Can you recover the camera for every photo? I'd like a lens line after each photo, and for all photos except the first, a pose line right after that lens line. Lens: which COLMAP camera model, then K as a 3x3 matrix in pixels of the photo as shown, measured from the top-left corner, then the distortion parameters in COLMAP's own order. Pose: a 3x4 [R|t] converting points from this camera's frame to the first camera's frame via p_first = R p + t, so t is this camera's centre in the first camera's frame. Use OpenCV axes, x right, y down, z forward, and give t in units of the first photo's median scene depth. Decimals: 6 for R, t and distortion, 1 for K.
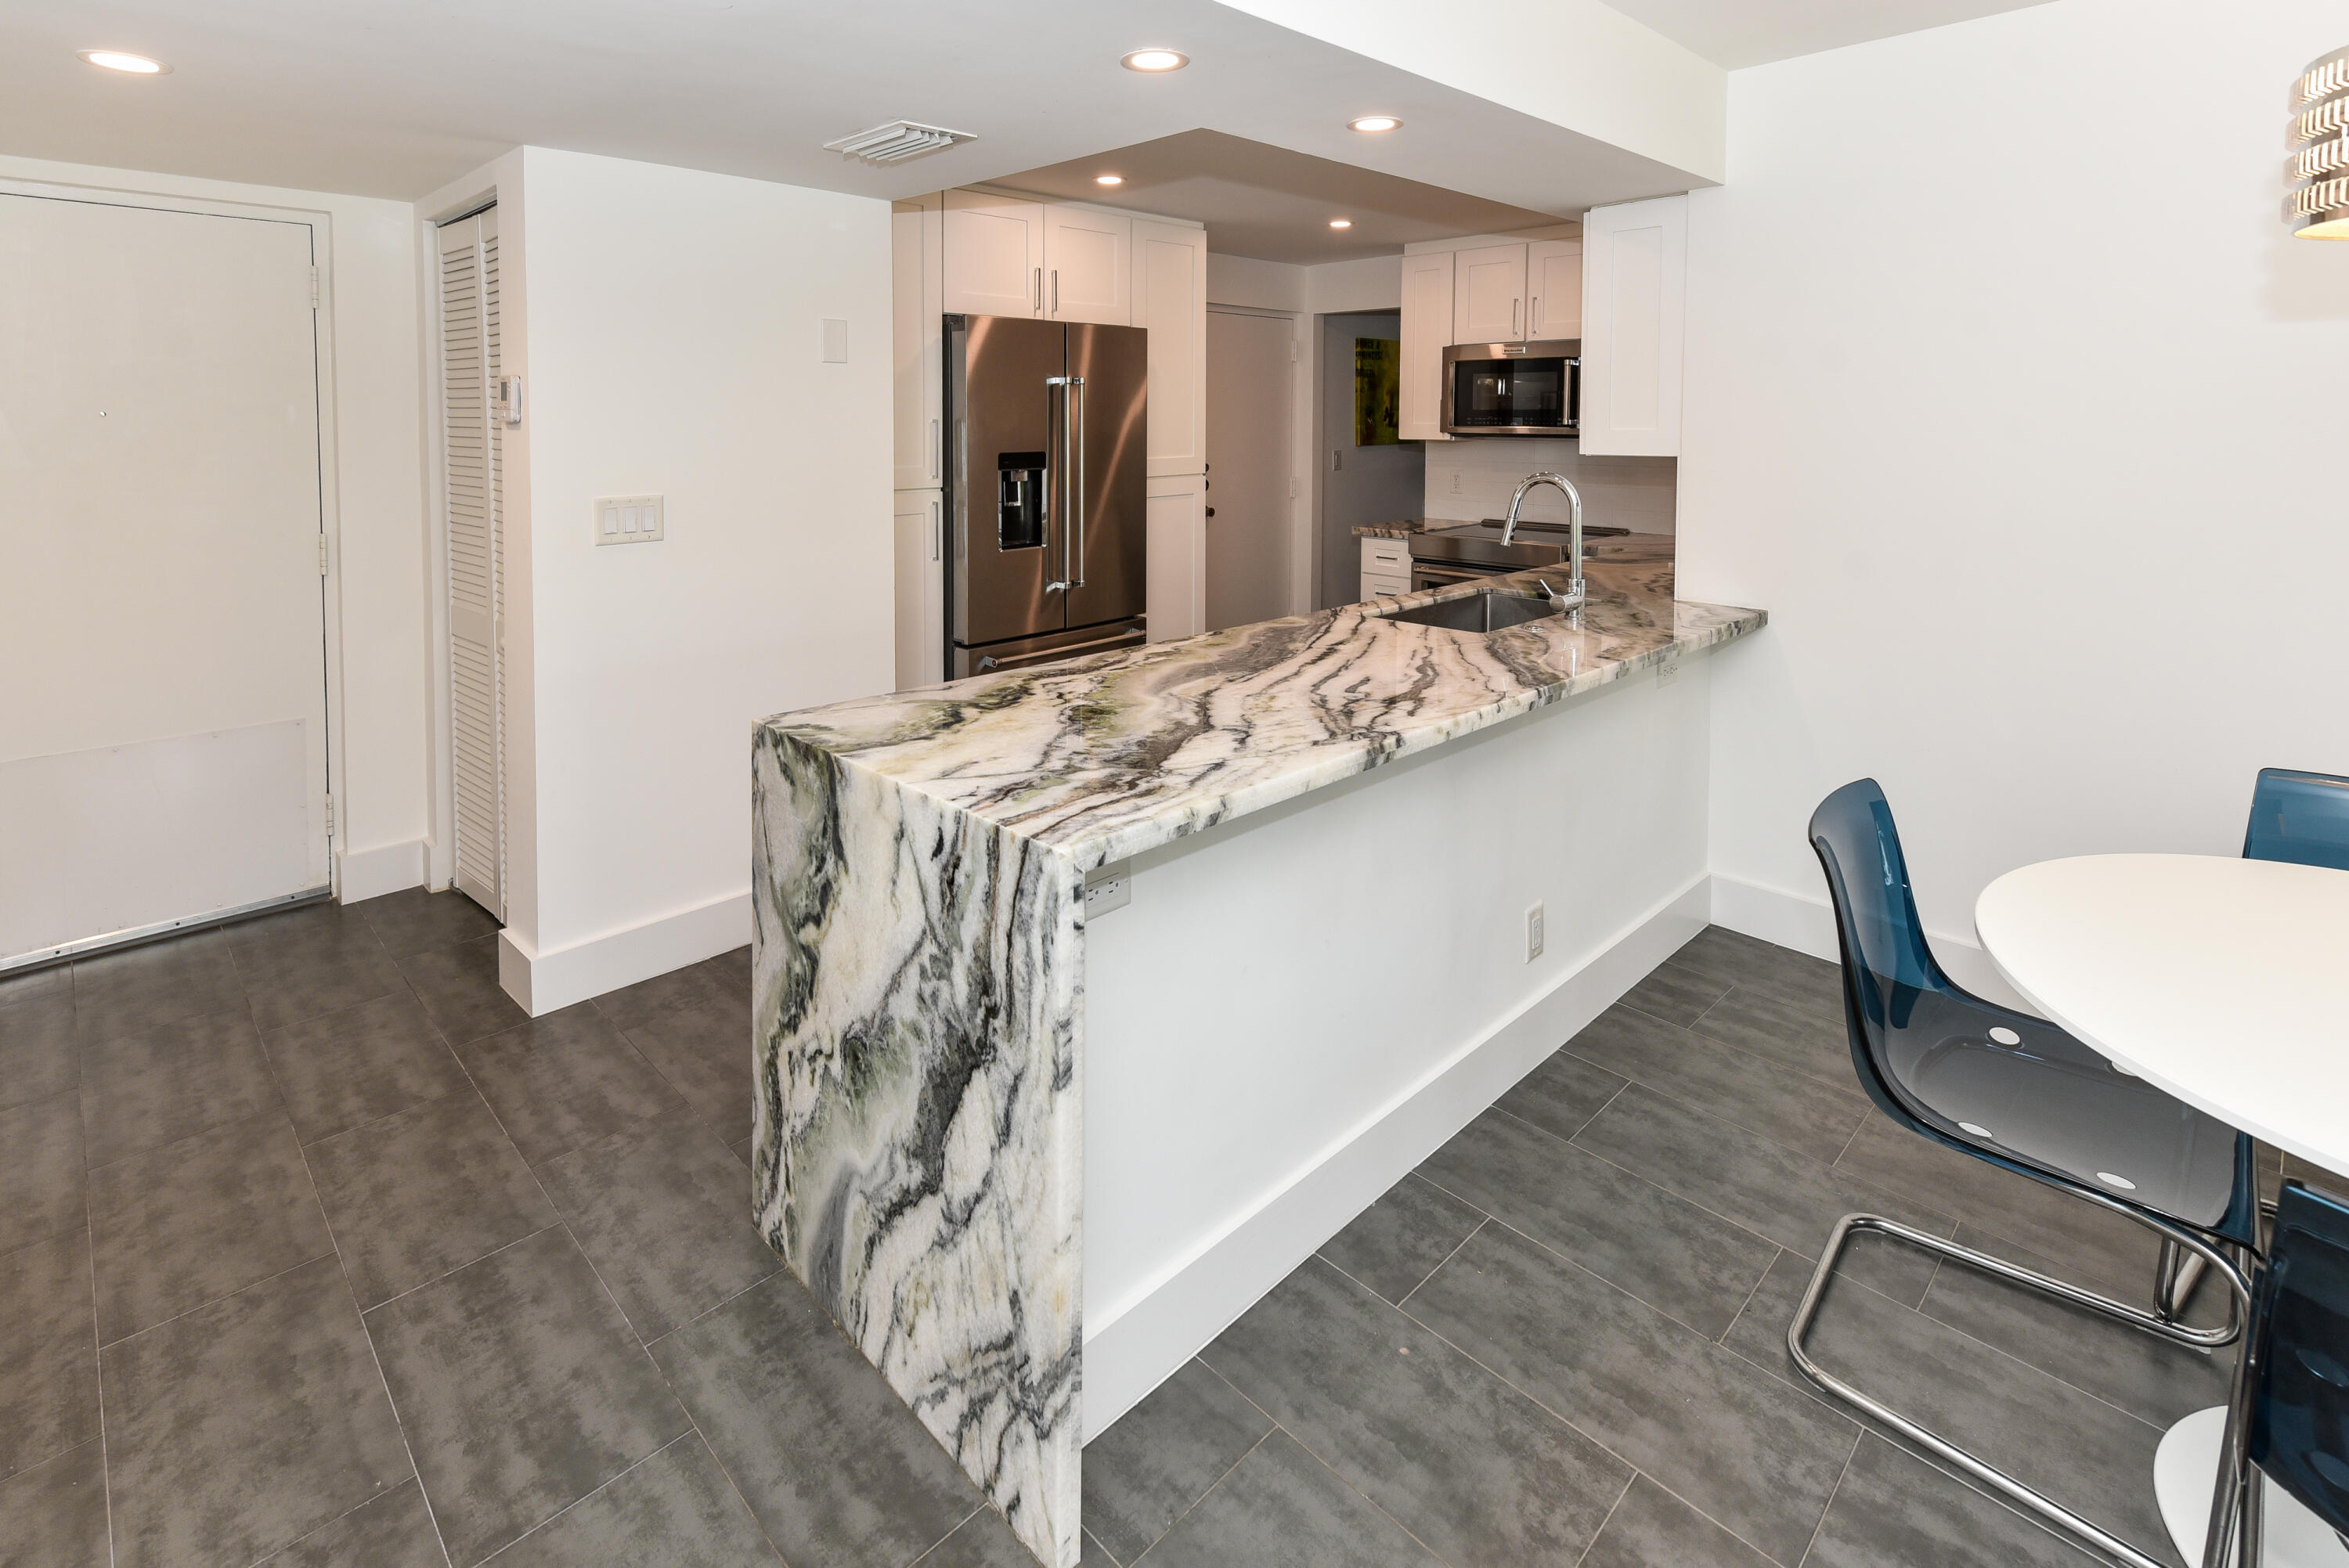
lens RADIAL K [[1084.5, 0, 1174.5], [0, 1084.5, 784.0], [0, 0, 1]] dist [-0.000080, -0.000027]
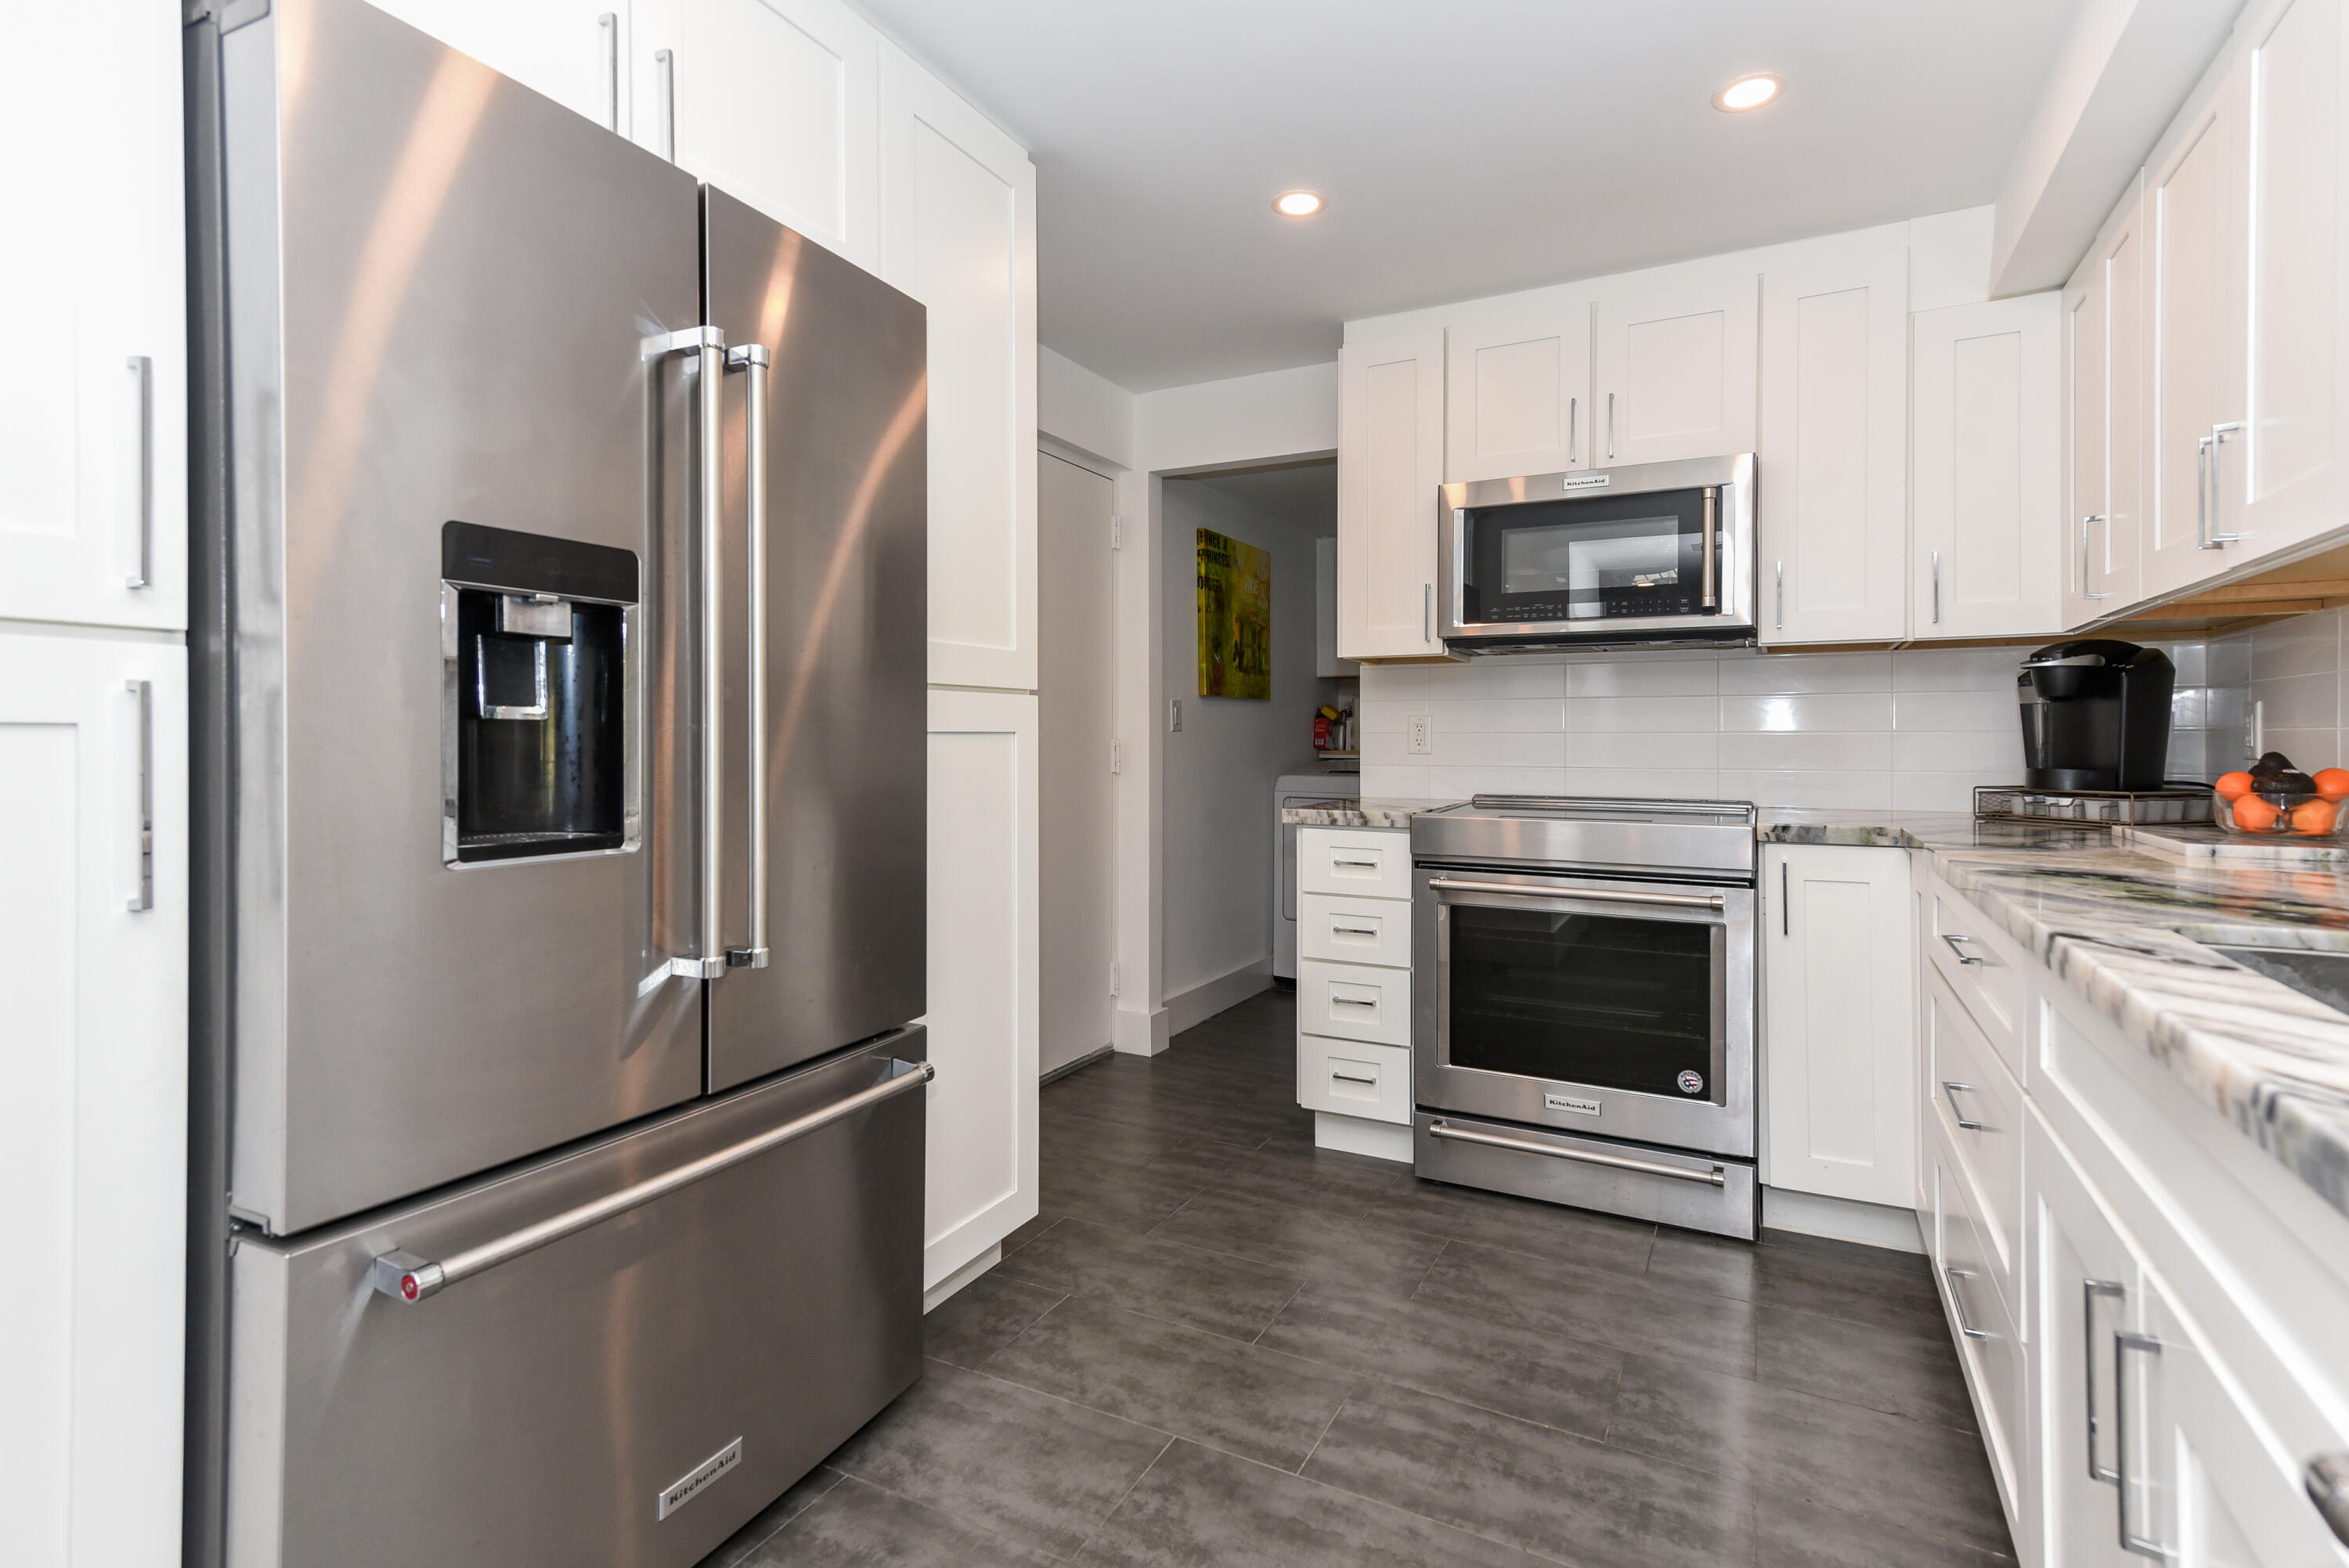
lens RADIAL K [[1131.3, 0, 1173.7], [0, 1131.3, 834.3], [0, 0, 1]] dist [-0.000493, -0.000107]
pose [[0.953416, -0.026621, 0.300480, -0.068795], [0.100361, 0.967347, -0.232741, -0.130645], [-0.284473, 0.252055, 0.924956, 0.648687]]
